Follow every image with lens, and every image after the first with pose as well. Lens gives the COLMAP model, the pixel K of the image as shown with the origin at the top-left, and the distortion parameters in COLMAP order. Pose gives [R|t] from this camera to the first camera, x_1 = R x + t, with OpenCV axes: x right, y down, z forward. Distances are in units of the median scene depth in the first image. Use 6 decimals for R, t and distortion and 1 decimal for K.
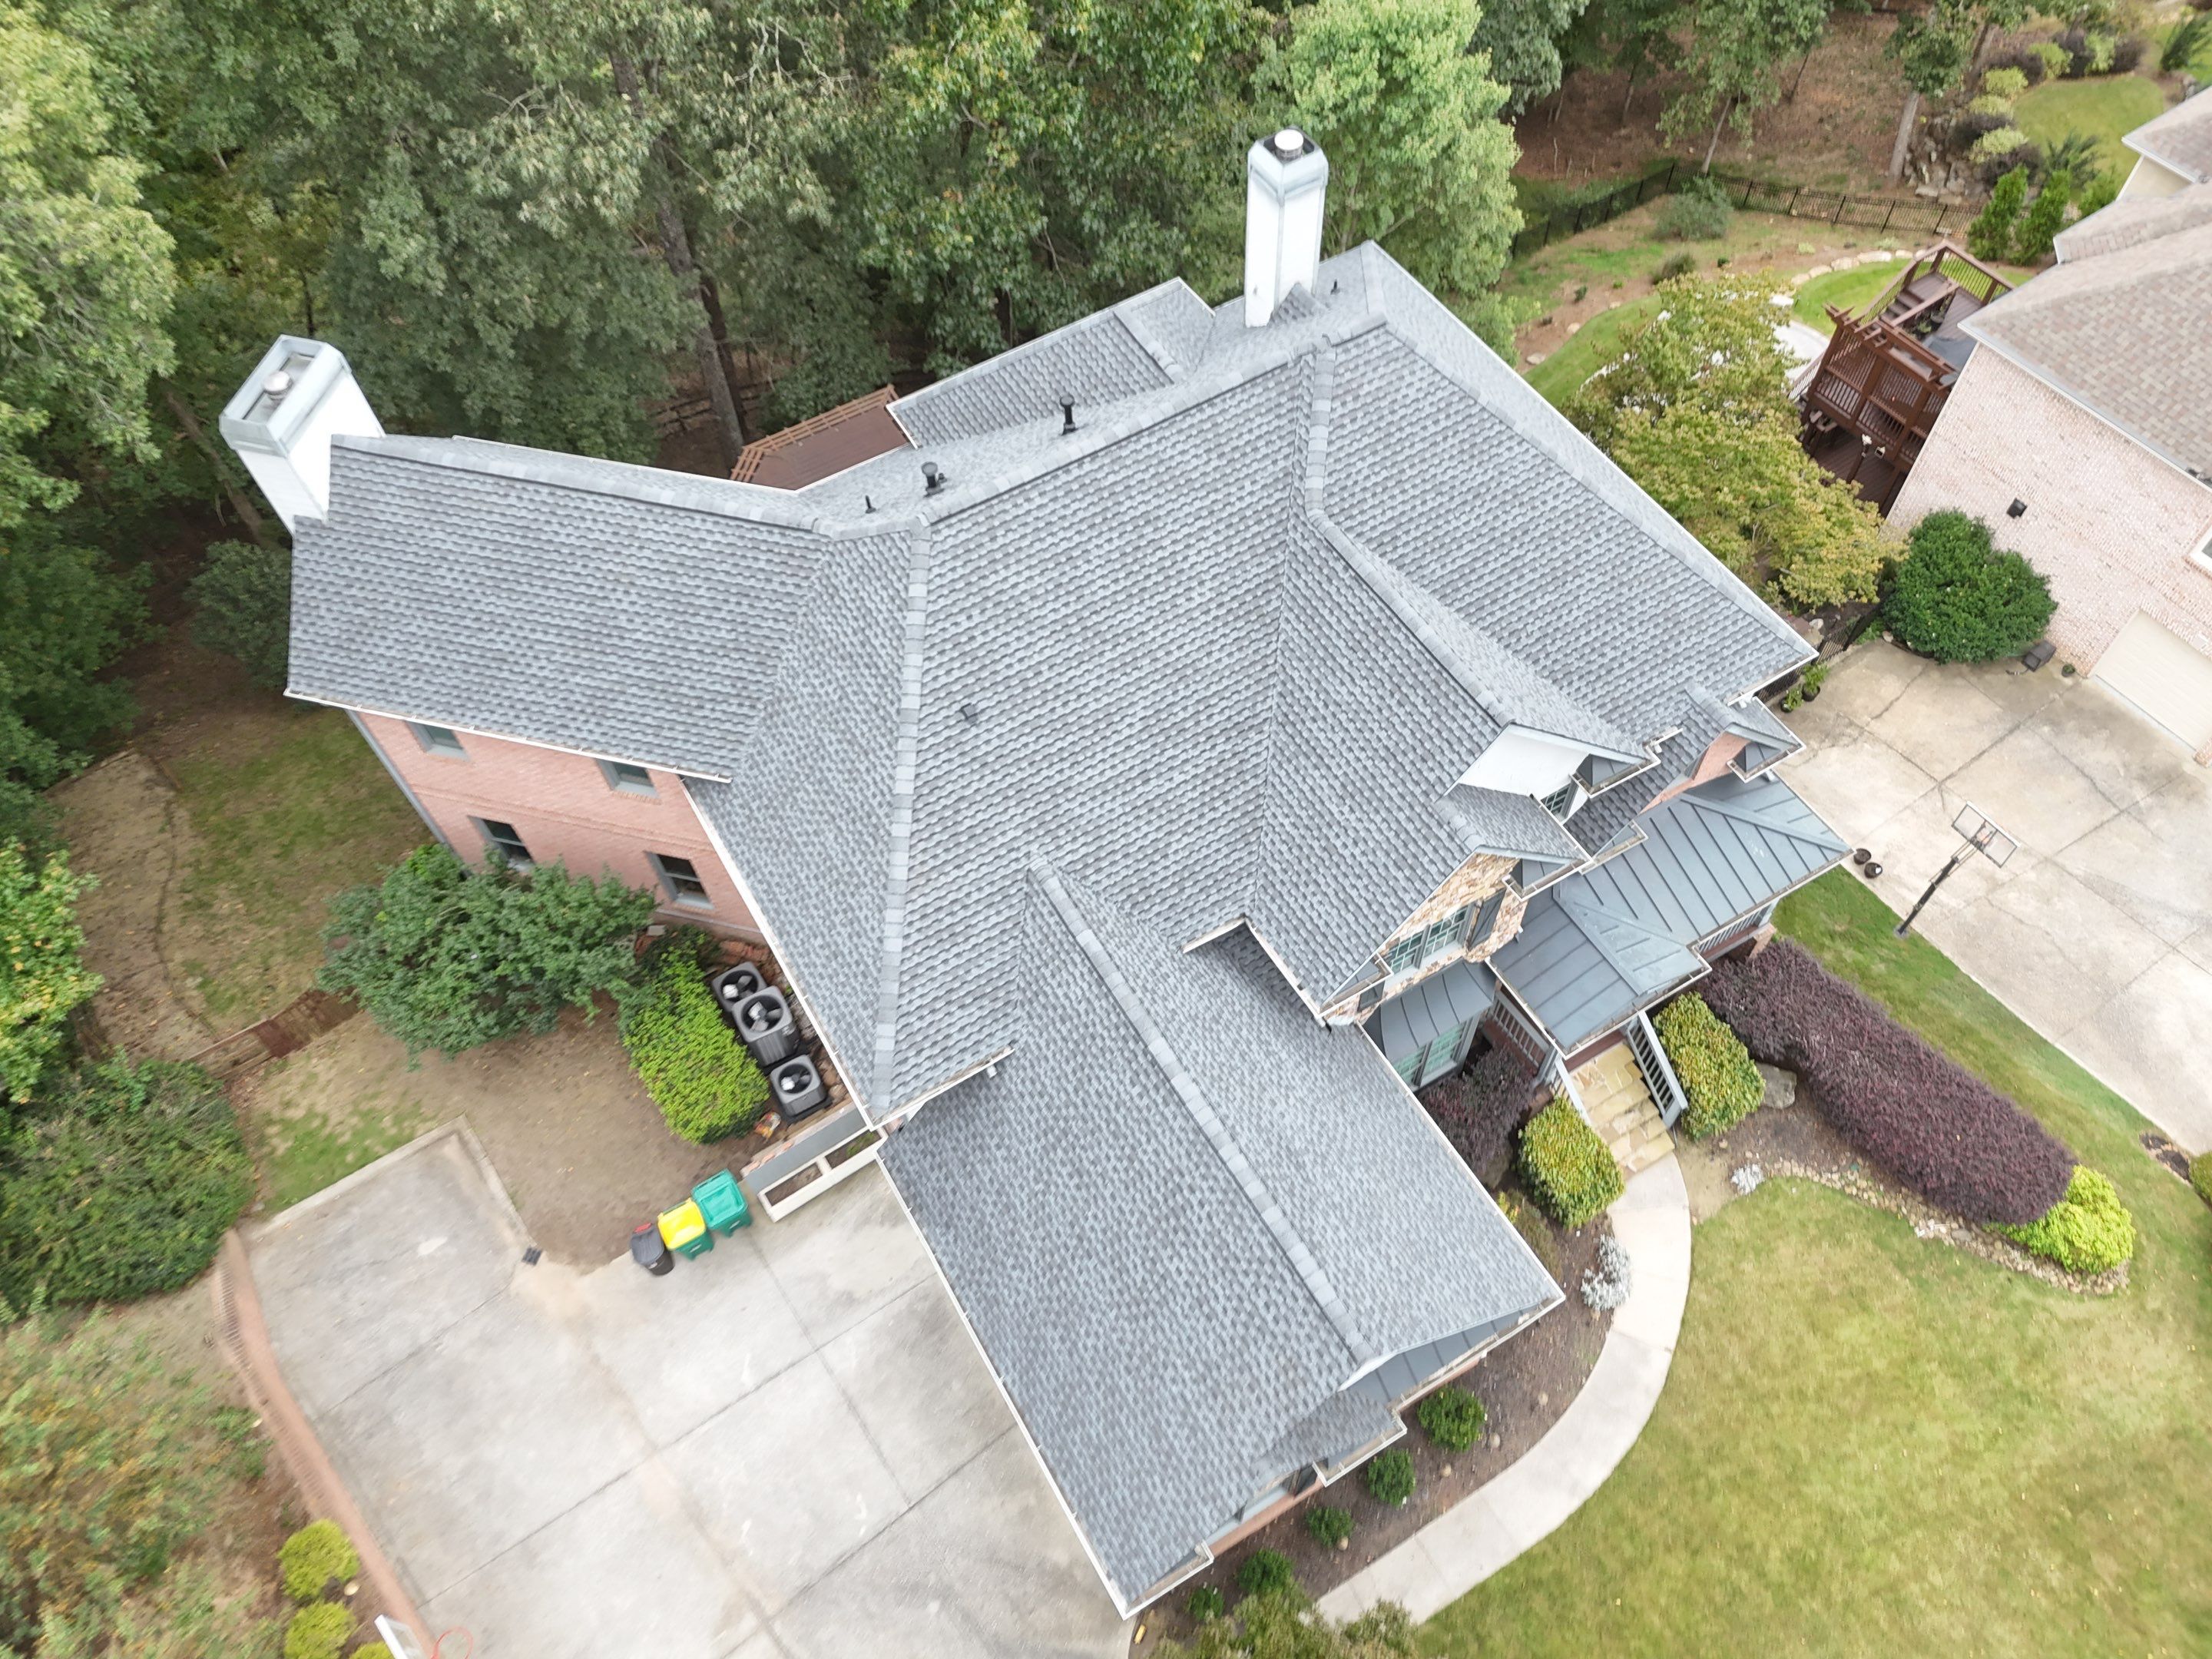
lens RADIAL K [[1633.0, 0, 1104.8], [0, 1633.0, 827.5], [0, 0, 1]] dist [0.070487, -0.052996]
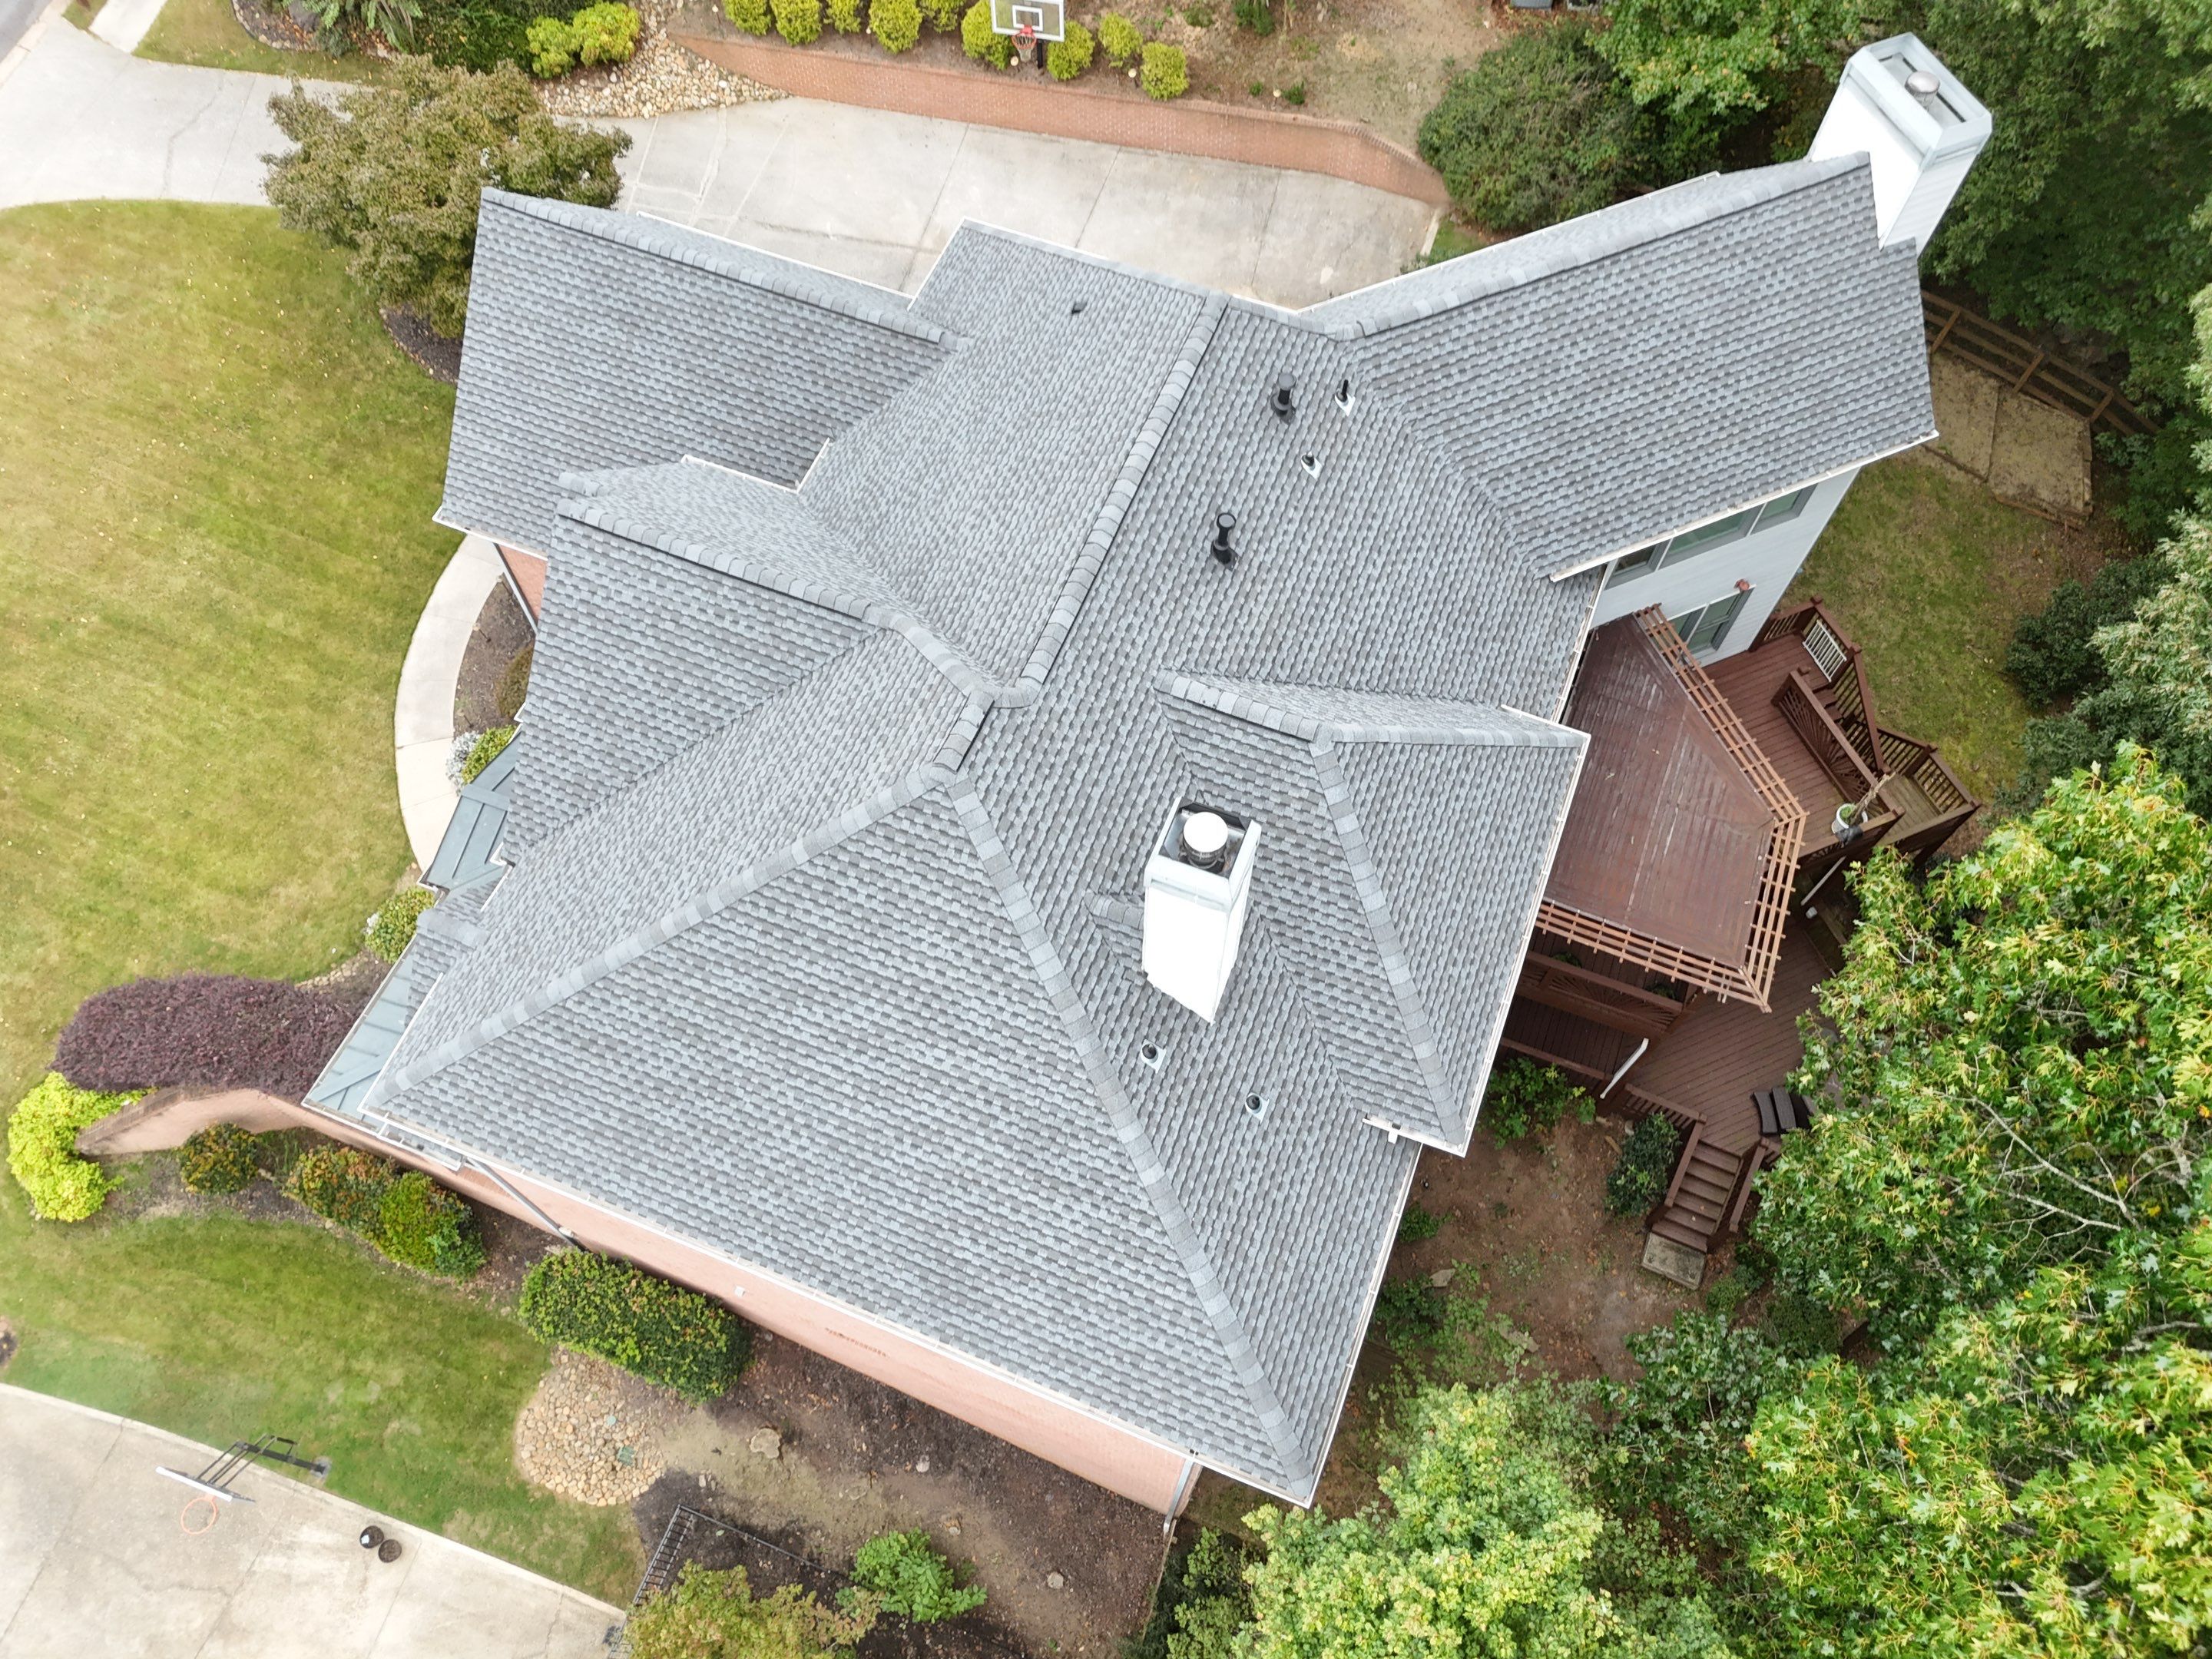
lens RADIAL K [[1633.0, 0, 1109.9], [0, 1633.0, 829.3], [0, 0, 1]] dist [0.070487, -0.052996]
pose [[-0.791265, 0.556970, -0.252356, 0.293476], [-0.500095, -0.351978, 0.791212, -0.878977], [0.351858, 0.752261, 0.557046, 0.633193]]
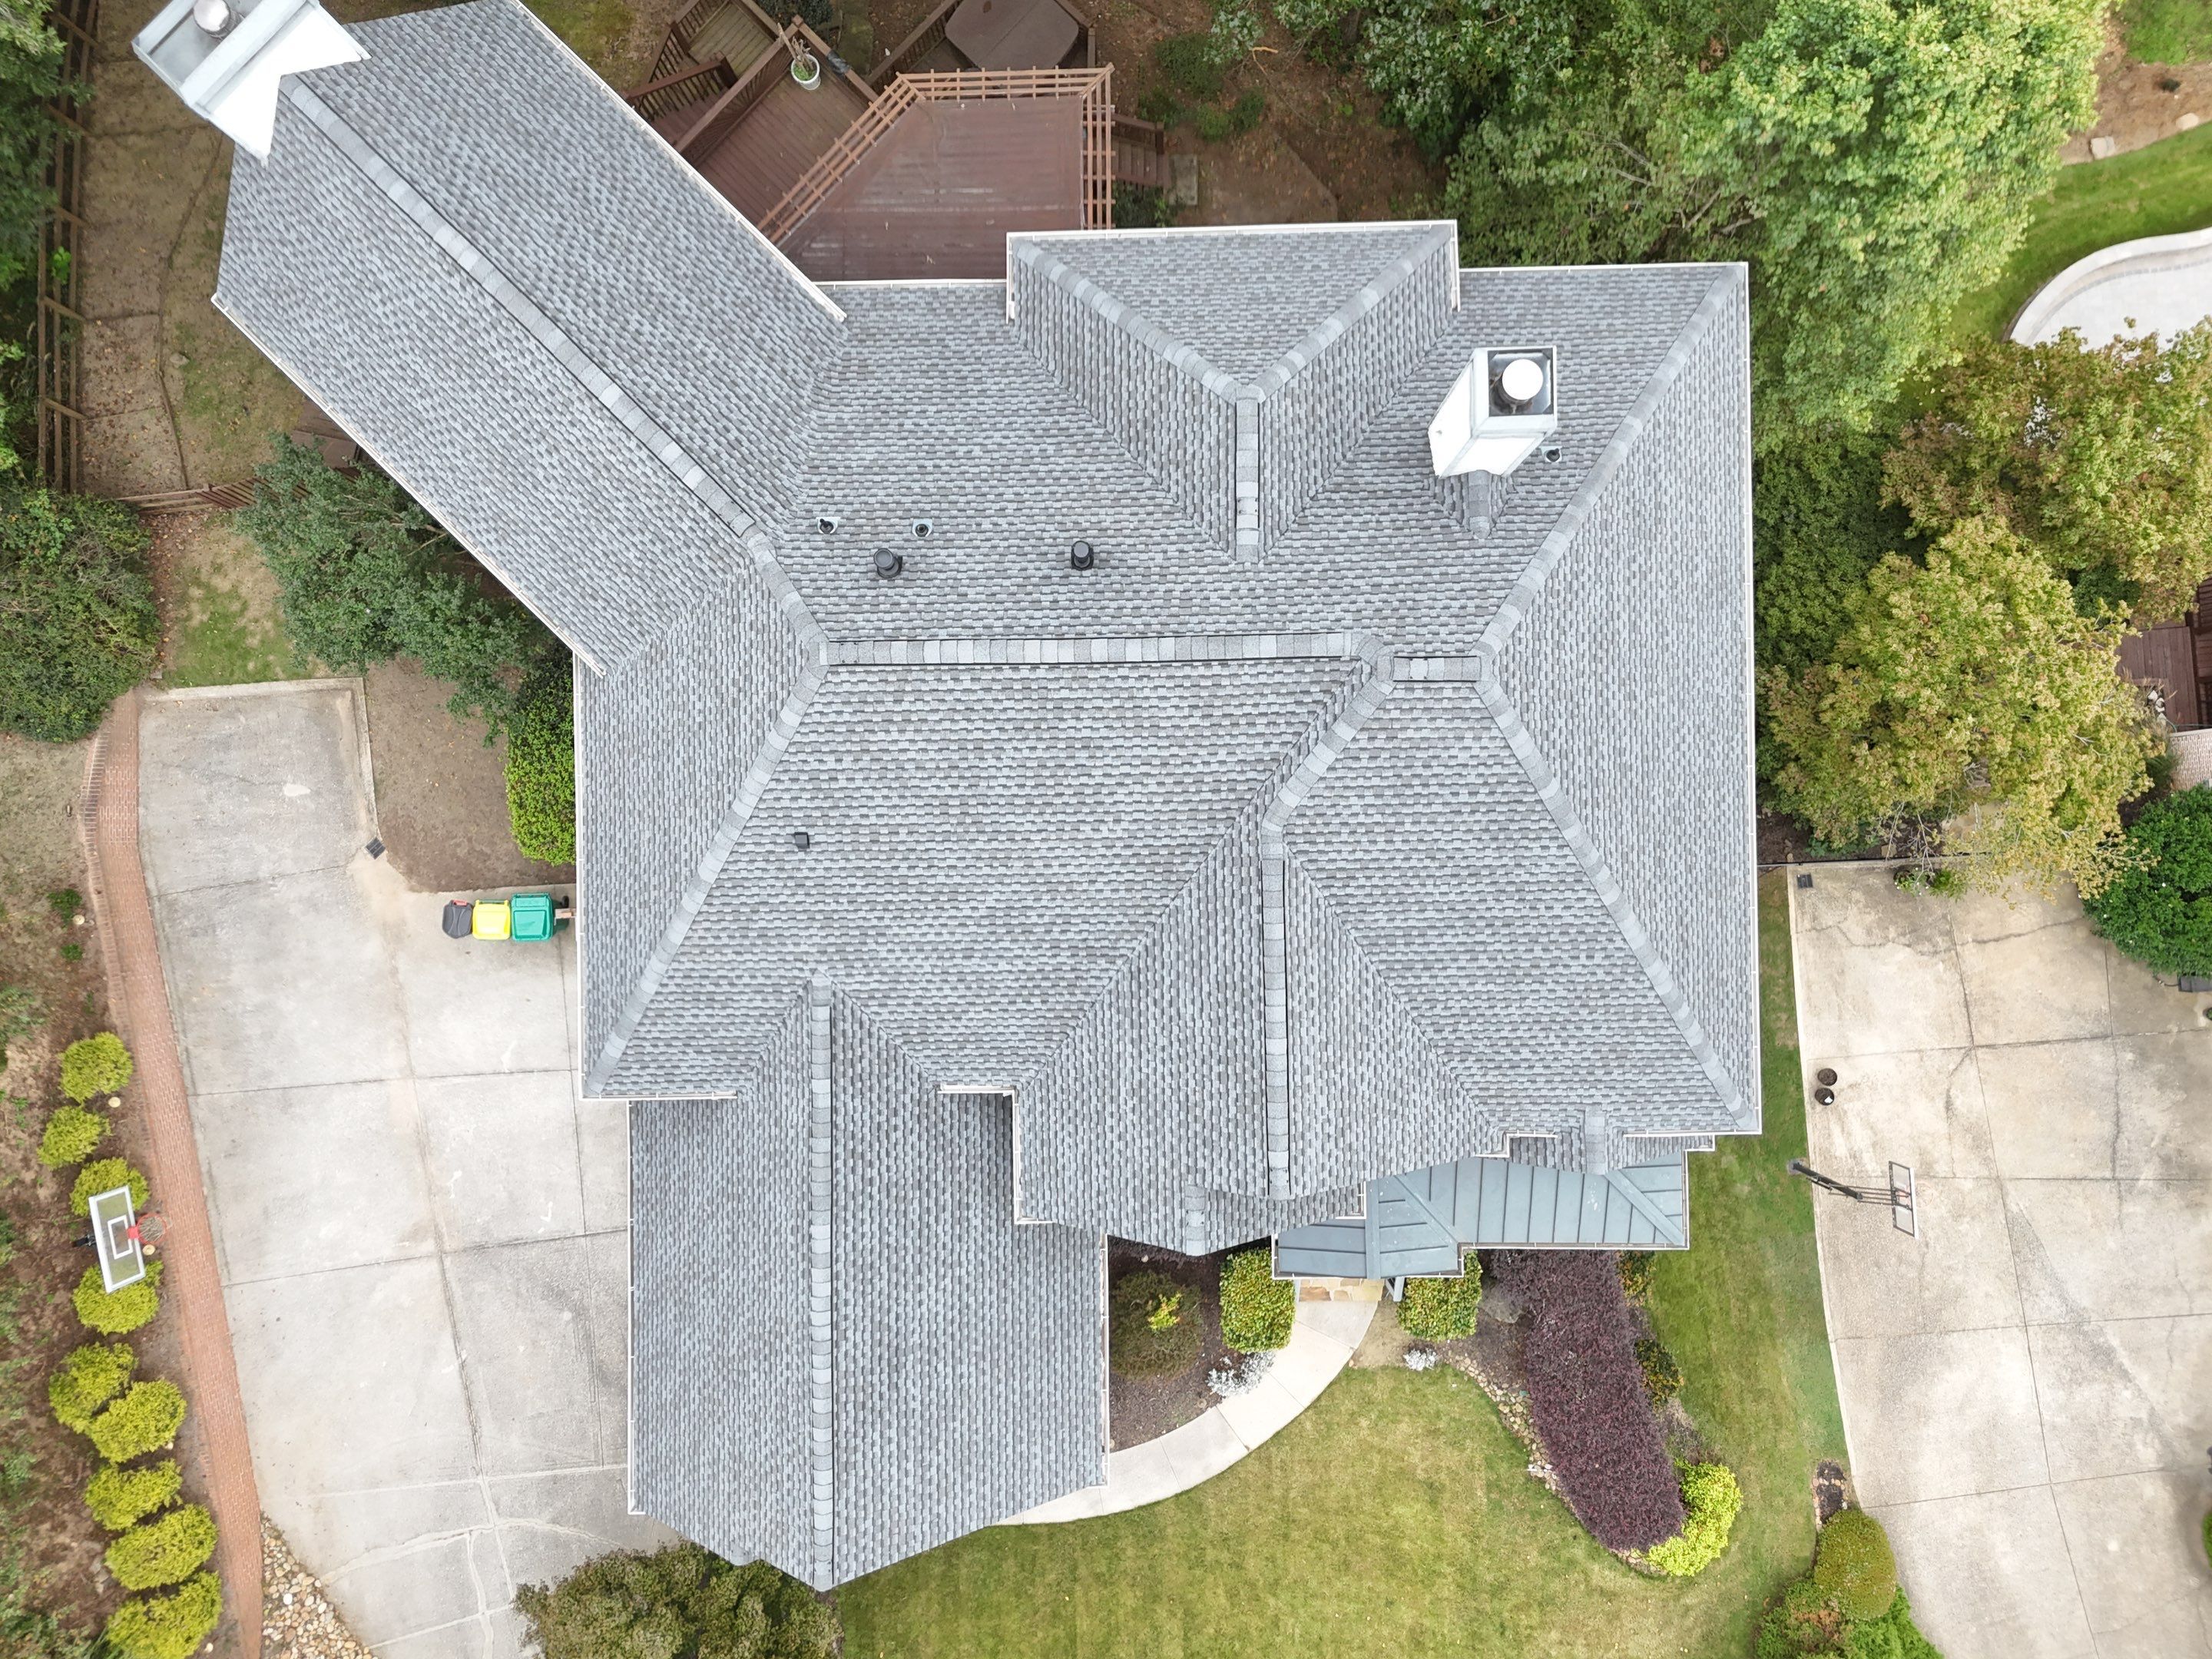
lens RADIAL K [[1633.0, 0, 1108.9], [0, 1633.0, 830.2], [0, 0, 1]] dist [0.070487, -0.052996]
pose [[0.867337, 0.497547, 0.013153, 0.044044], [-0.424367, 0.725443, 0.541891, -0.577211], [0.260074, -0.475584, 0.840346, 0.266184]]
